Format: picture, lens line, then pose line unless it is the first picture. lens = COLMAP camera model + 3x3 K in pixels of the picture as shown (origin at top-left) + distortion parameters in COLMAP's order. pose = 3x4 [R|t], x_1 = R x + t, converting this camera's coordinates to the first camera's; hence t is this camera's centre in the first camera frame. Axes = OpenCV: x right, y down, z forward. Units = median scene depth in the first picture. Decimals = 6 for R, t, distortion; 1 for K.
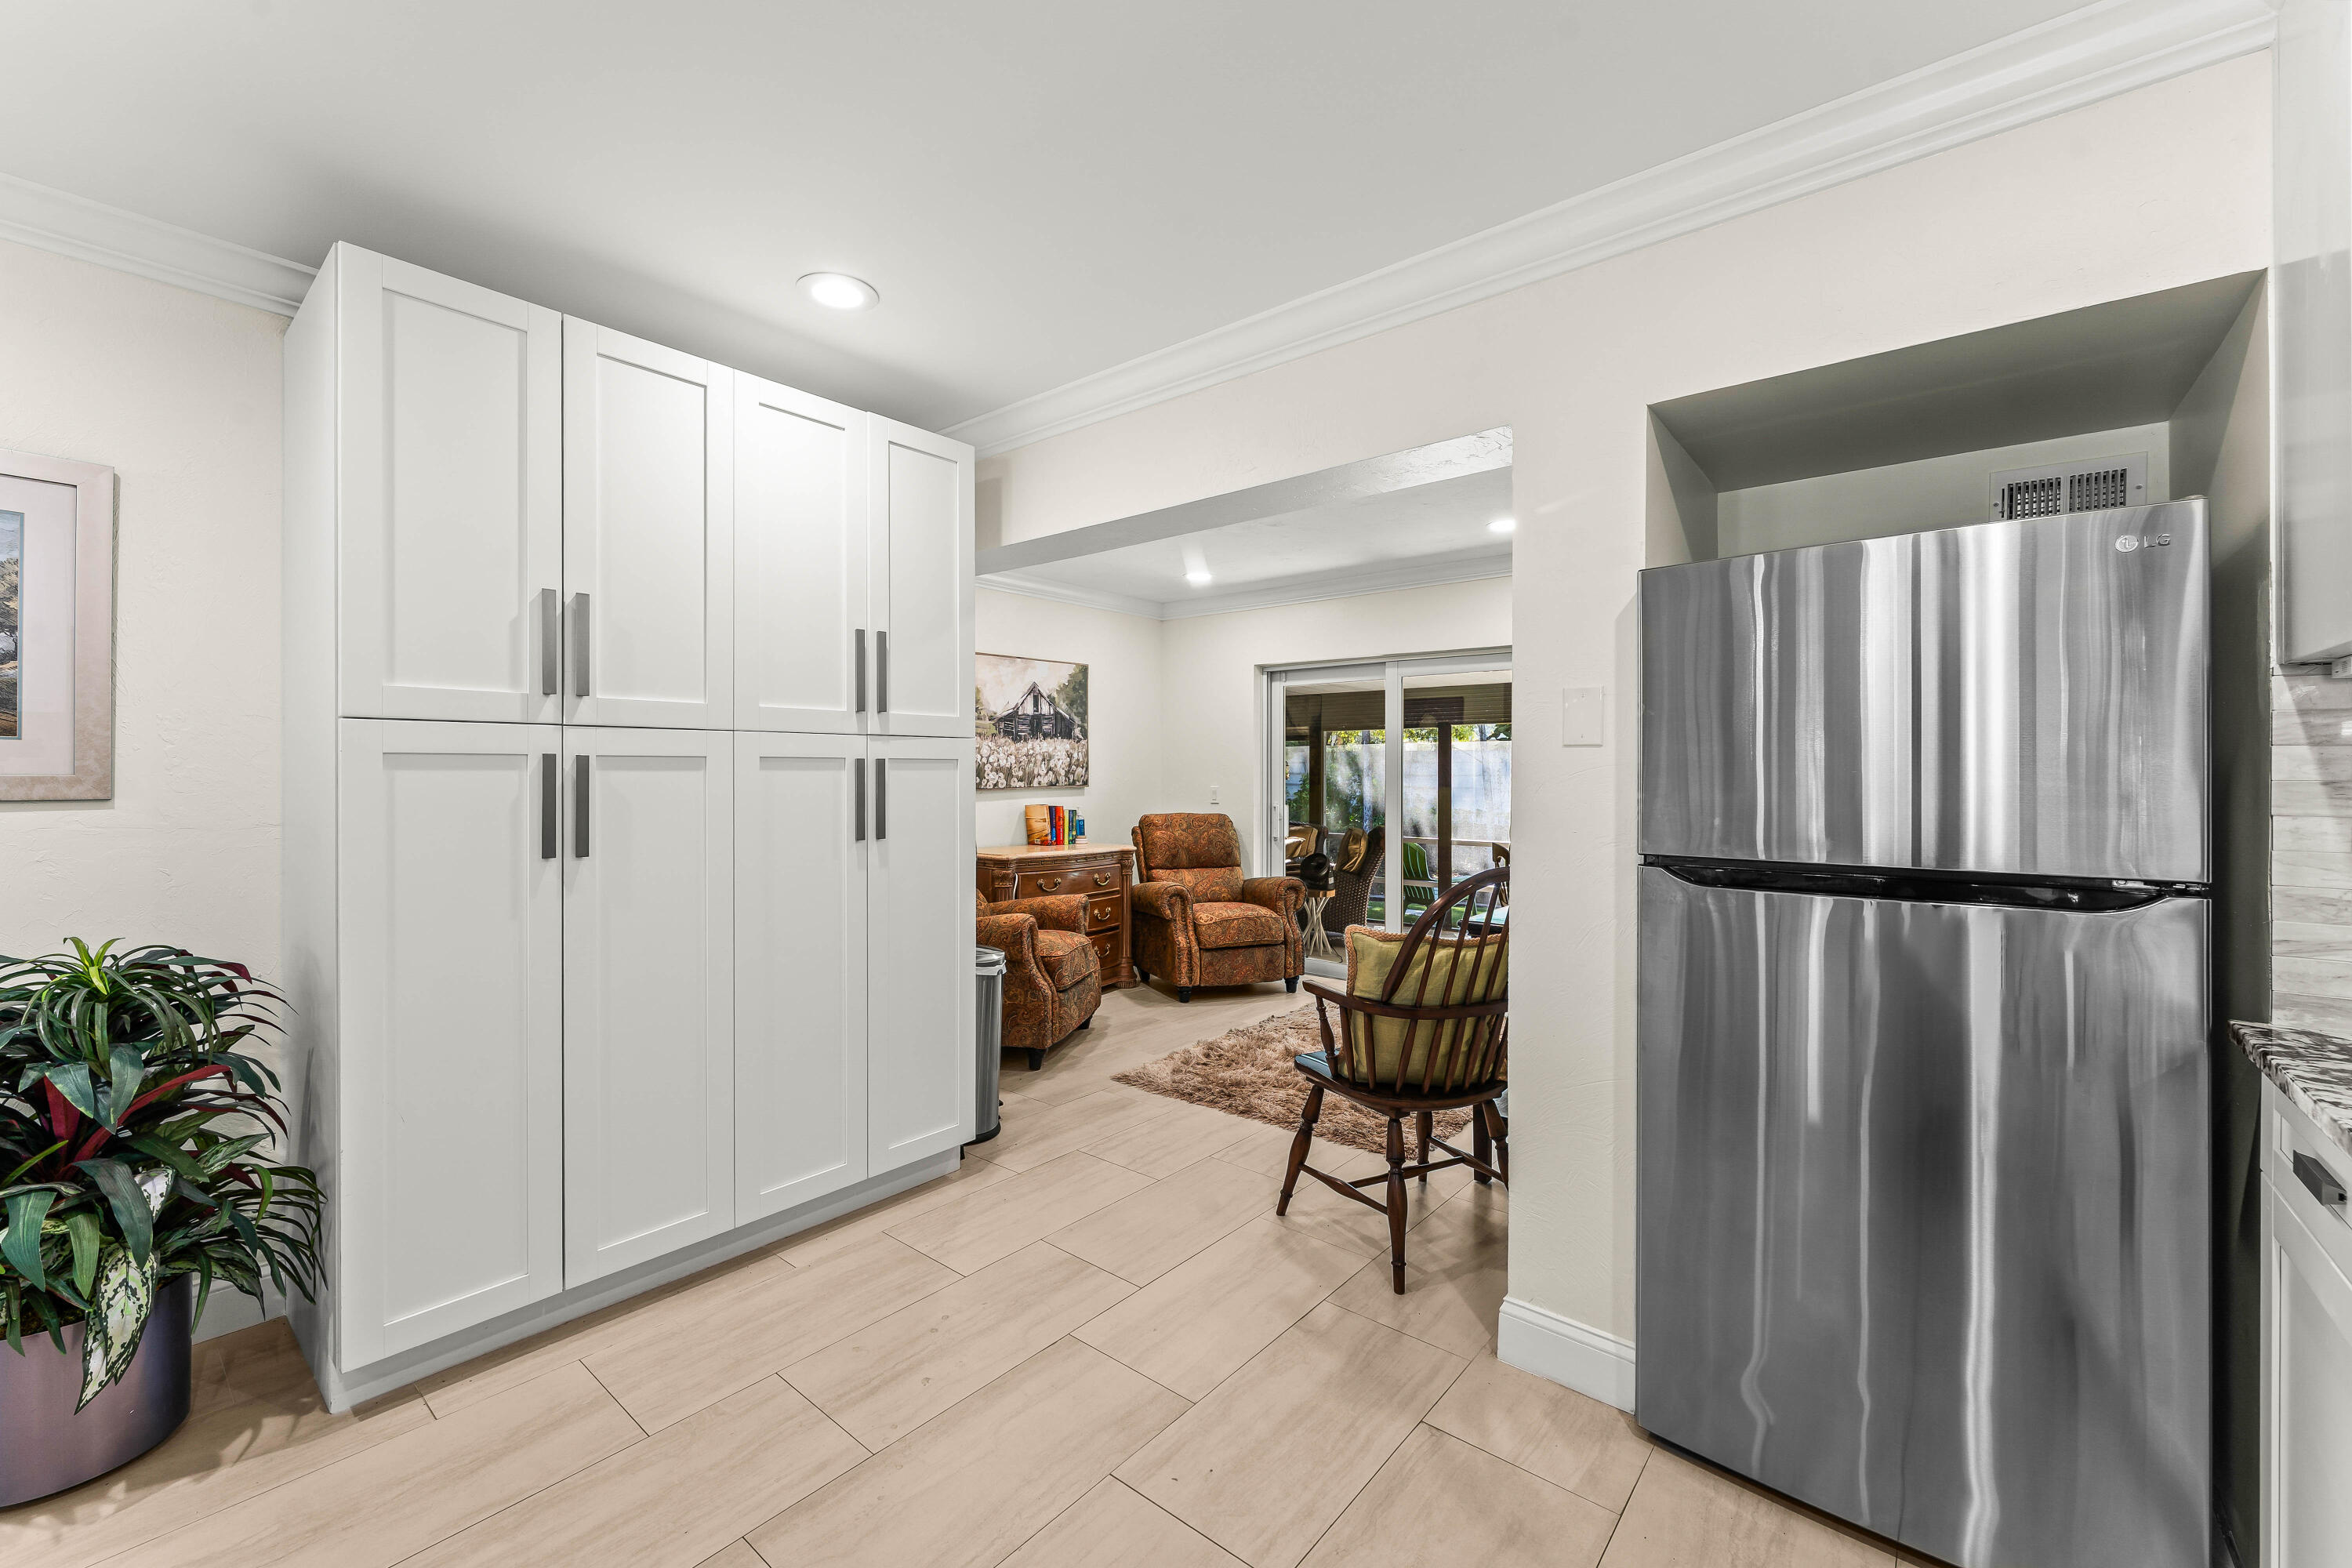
lens RADIAL K [[972.3, 0, 1157.3], [0, 972.3, 742.7], [0, 0, 1]] dist [-0.001448, -0.000454]
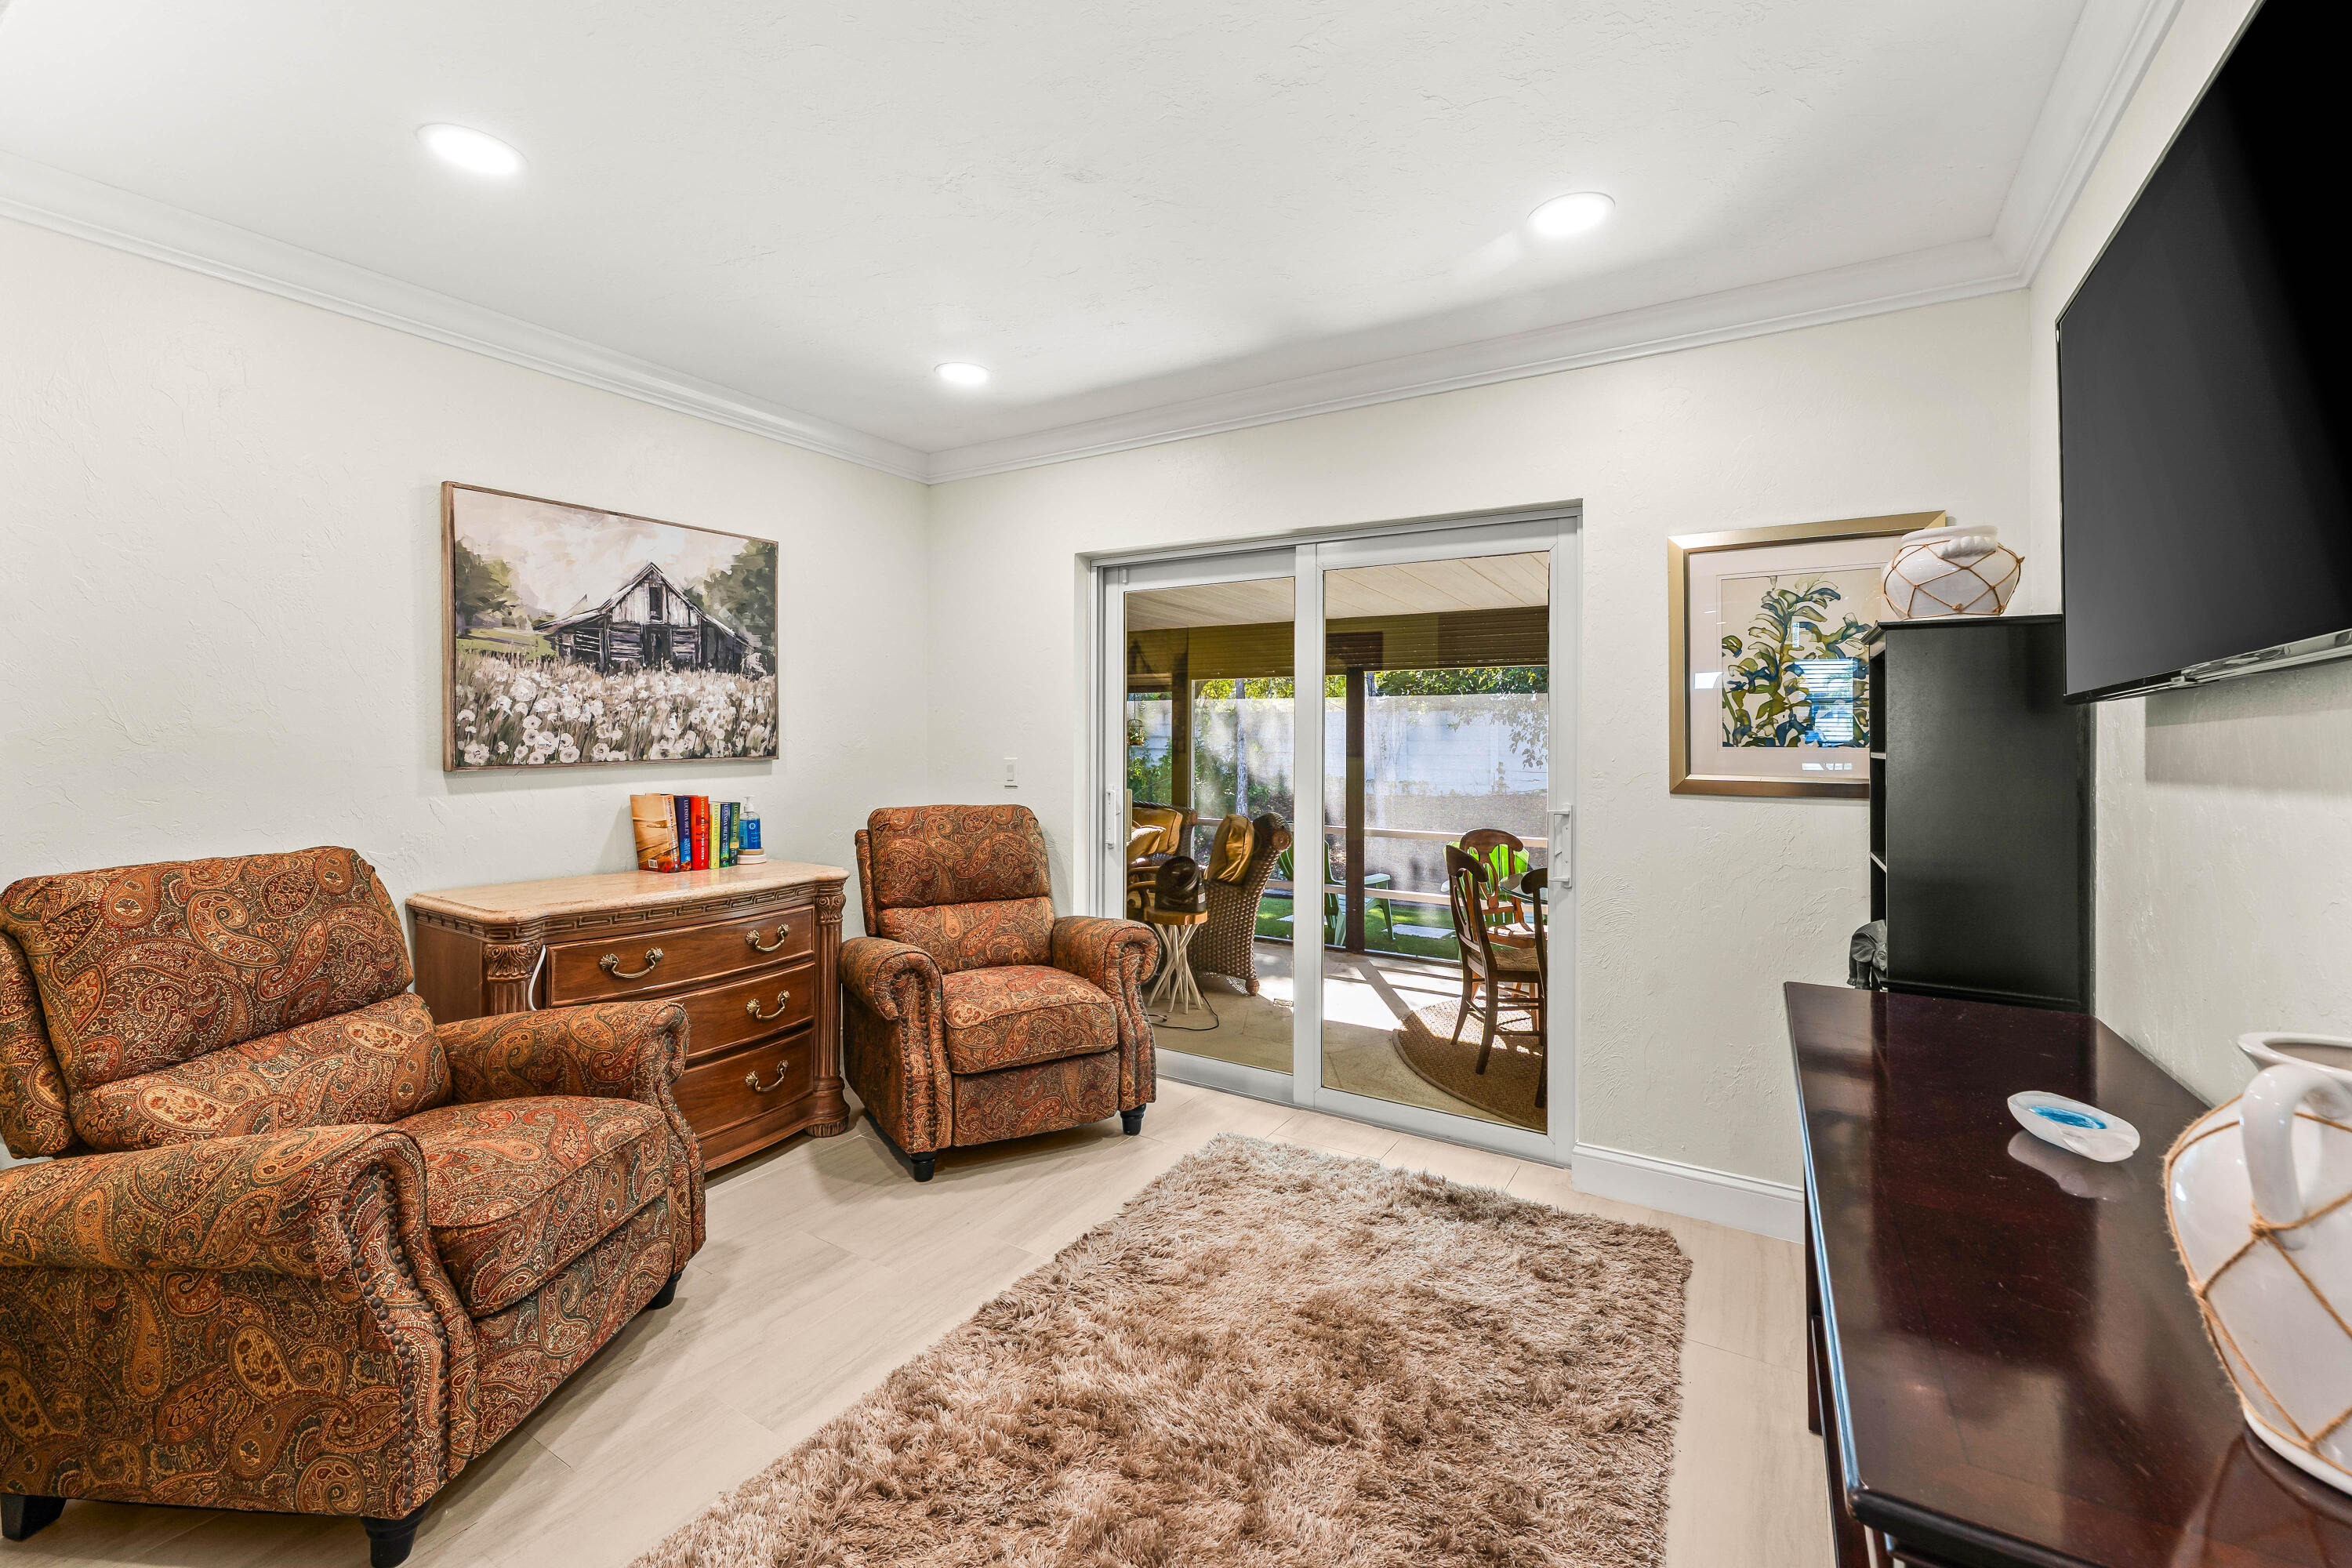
lens RADIAL K [[972.3, 0, 1157.3], [0, 972.3, 742.7], [0, 0, 1]] dist [-0.001448, -0.000454]
pose [[0.990854, -0.000590, 0.134937, 0.073469], [-0.004029, 0.999415, 0.033957, 0.016350], [-0.134878, -0.034190, 0.990272, 0.433648]]
